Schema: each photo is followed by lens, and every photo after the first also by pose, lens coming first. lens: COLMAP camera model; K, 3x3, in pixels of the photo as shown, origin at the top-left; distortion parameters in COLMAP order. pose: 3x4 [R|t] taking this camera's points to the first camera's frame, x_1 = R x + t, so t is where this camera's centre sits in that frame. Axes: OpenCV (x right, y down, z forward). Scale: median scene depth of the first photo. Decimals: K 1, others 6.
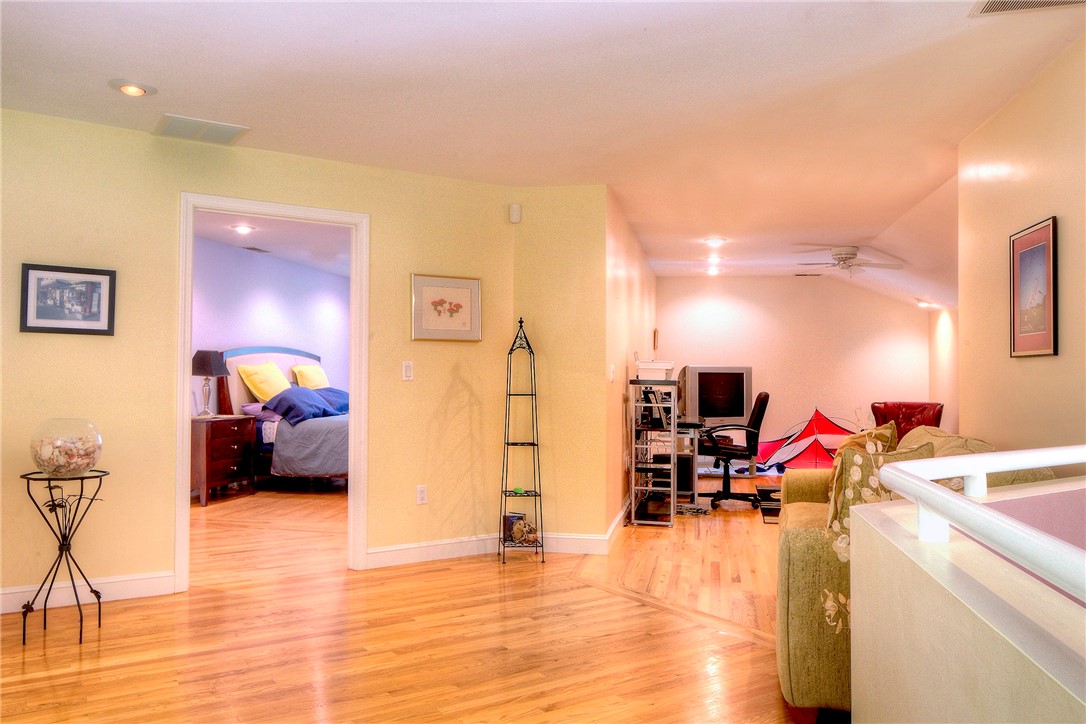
lens RADIAL K [[764.4, 0, 547.8], [0, 764.4, 390.5], [0, 0, 1]] dist [-0.010012, -0.000632]
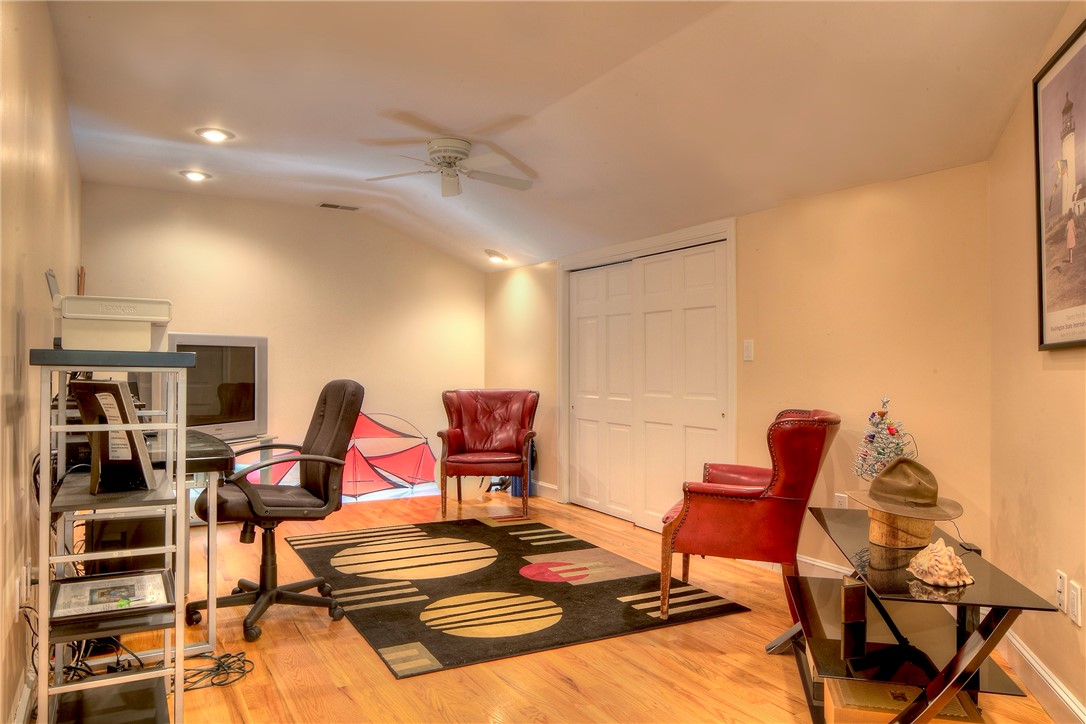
lens RADIAL K [[729.0, 0, 541.9], [0, 729.0, 352.7], [0, 0, 1]] dist [-0.020229, -0.003460]
pose [[0.743300, 0.008417, 0.668905, 0.062608], [0.010680, 0.999644, -0.024447, -0.003479], [-0.668873, 0.025316, 0.742946, 0.608948]]
